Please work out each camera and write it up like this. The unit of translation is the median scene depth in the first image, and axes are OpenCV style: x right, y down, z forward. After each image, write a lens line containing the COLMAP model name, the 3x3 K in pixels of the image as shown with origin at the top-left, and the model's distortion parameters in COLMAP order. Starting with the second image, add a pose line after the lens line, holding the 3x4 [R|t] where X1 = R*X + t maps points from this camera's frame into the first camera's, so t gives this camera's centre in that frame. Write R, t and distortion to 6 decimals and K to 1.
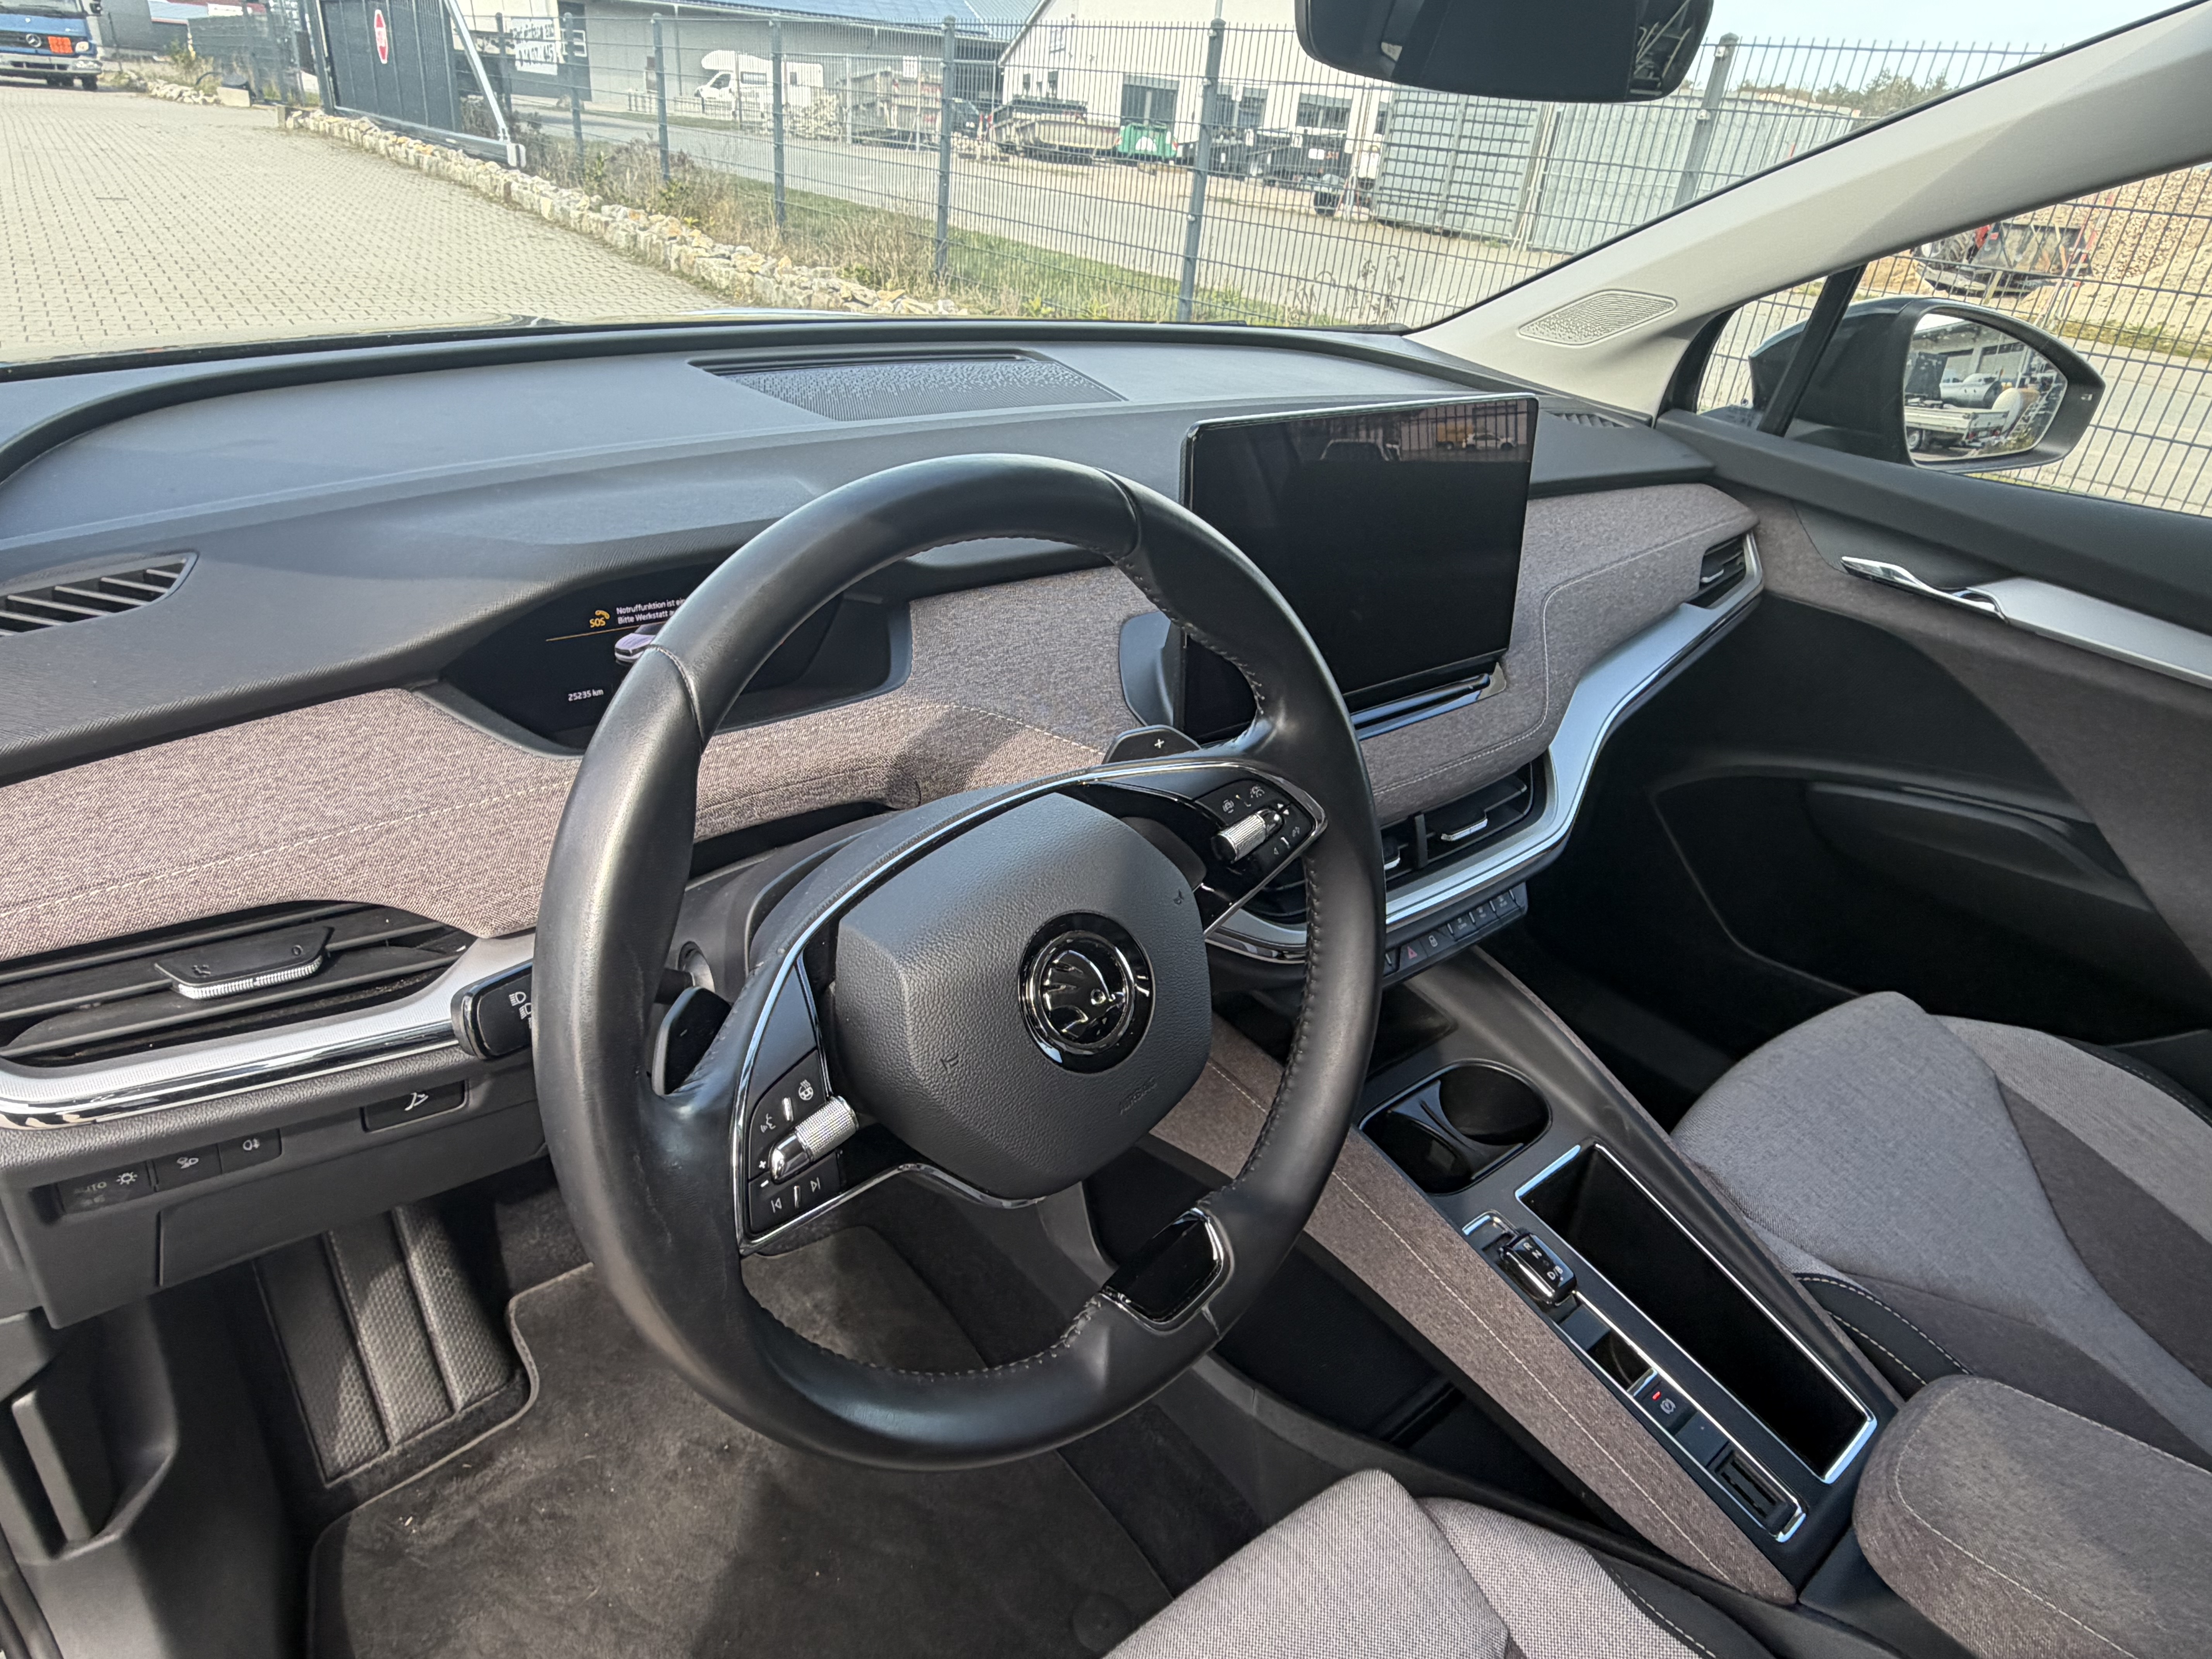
lens RADIAL K [[1323.7, 0, 1091.9], [0, 1323.7, 834.3], [0, 0, 1]] dist [0.002282, -0.001954]
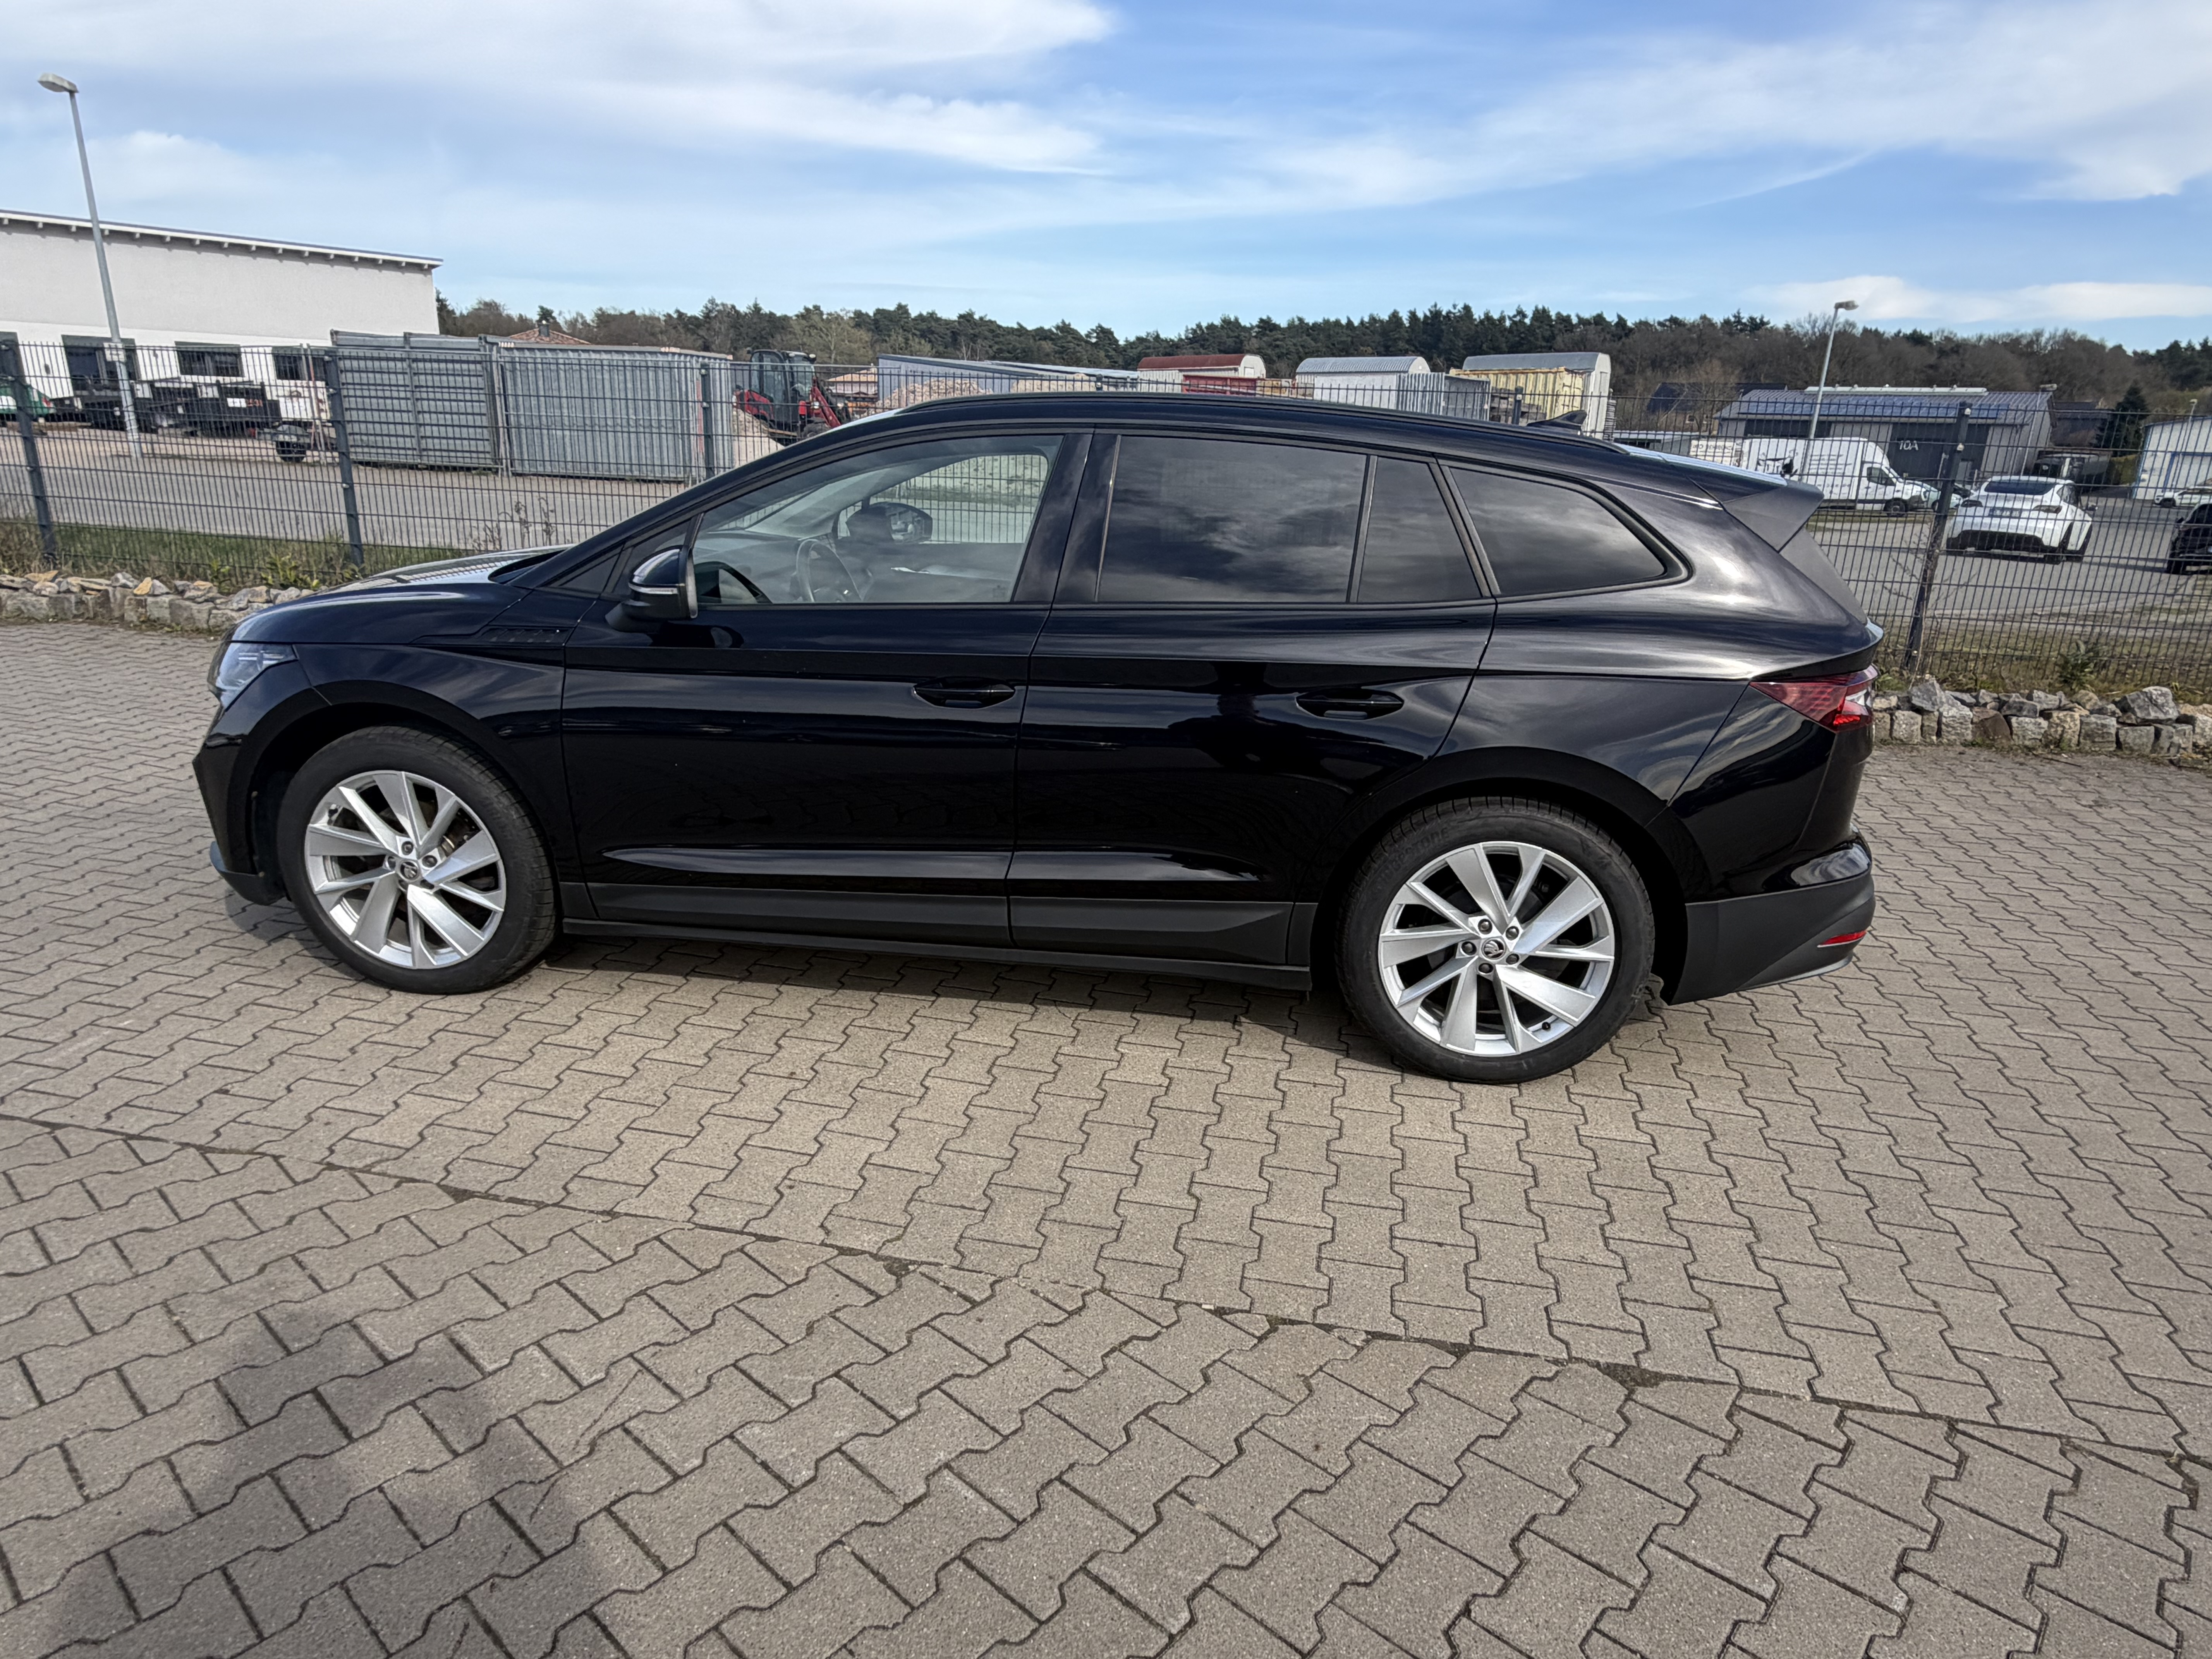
lens RADIAL K [[1314.2, 0, 1088.3], [0, 1314.2, 846.7], [0, 0, 1]] dist [0.006341, -0.002348]
pose [[0.739405, -0.271402, 0.616134, -1.202396], [0.348279, 0.937377, -0.005052, 0.589501], [-0.576178, 0.218322, 0.787625, -1.649591]]
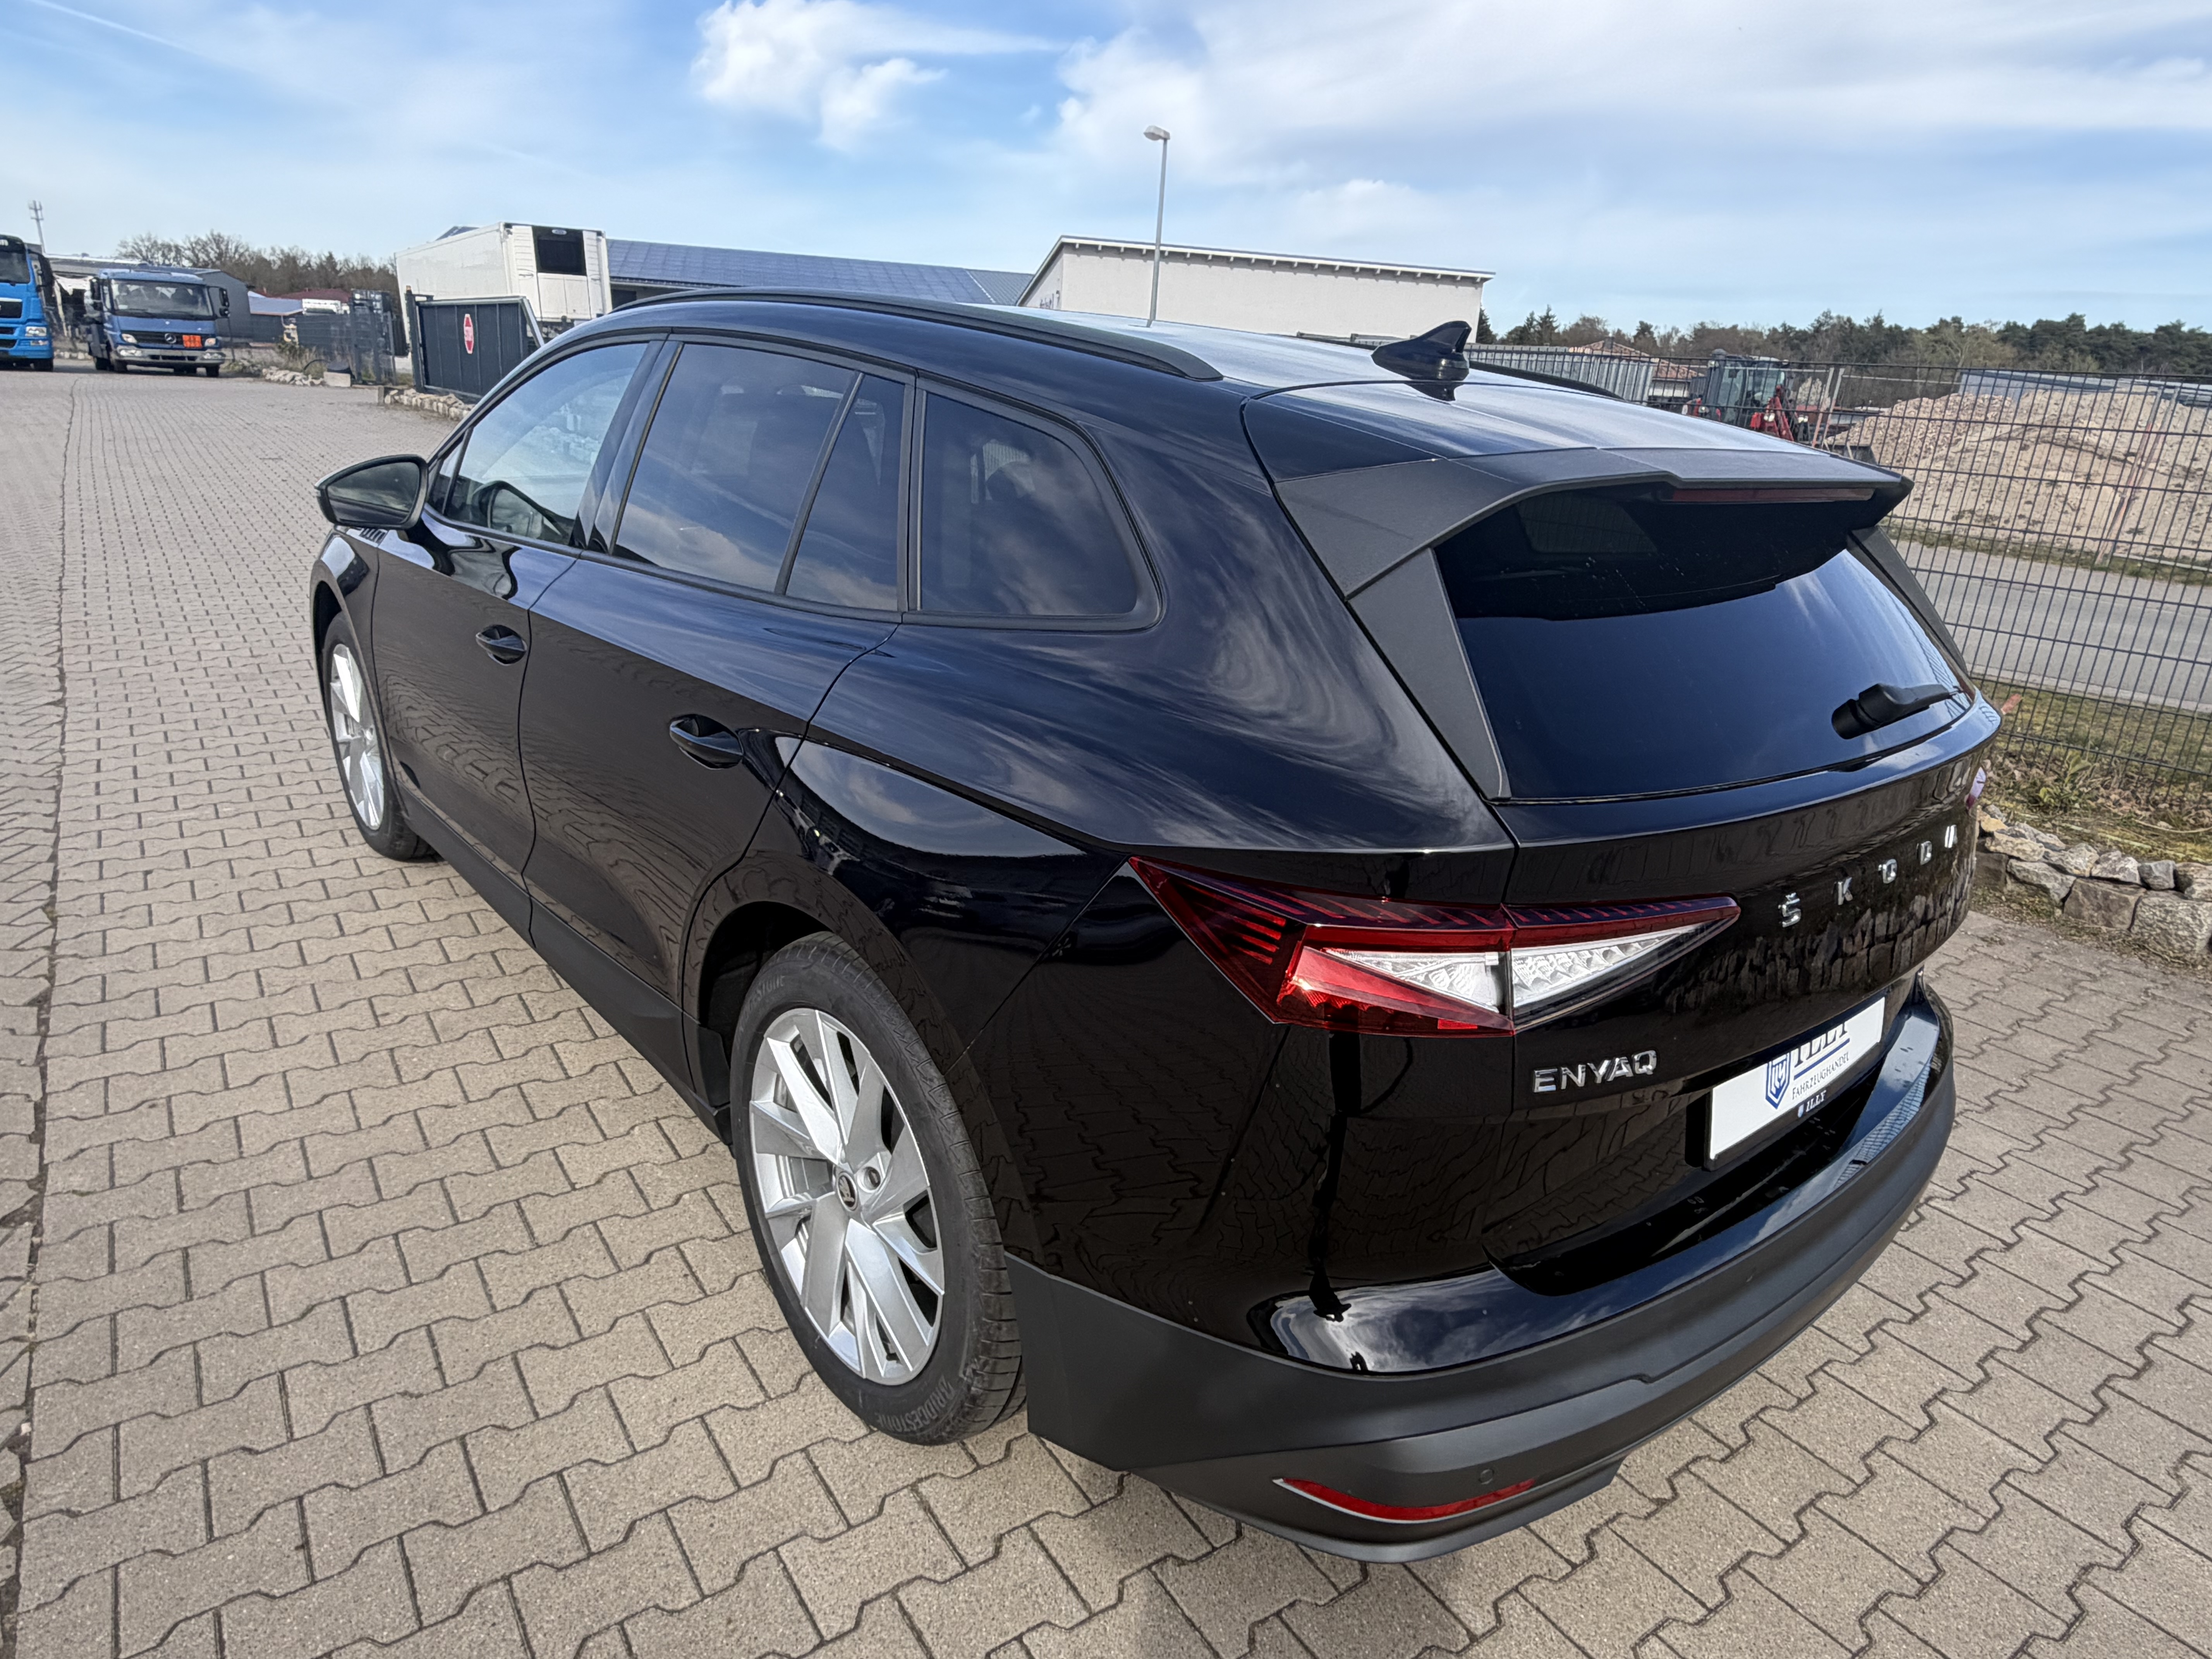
lens RADIAL K [[1323.7, 0, 1091.9], [0, 1323.7, 834.3], [0, 0, 1]] dist [0.002282, -0.001954]
pose [[0.999673, -0.020775, -0.014924, 0.693790], [0.018144, 0.987141, -0.158819, 0.816370], [0.018031, 0.158496, 0.987195, -1.640967]]
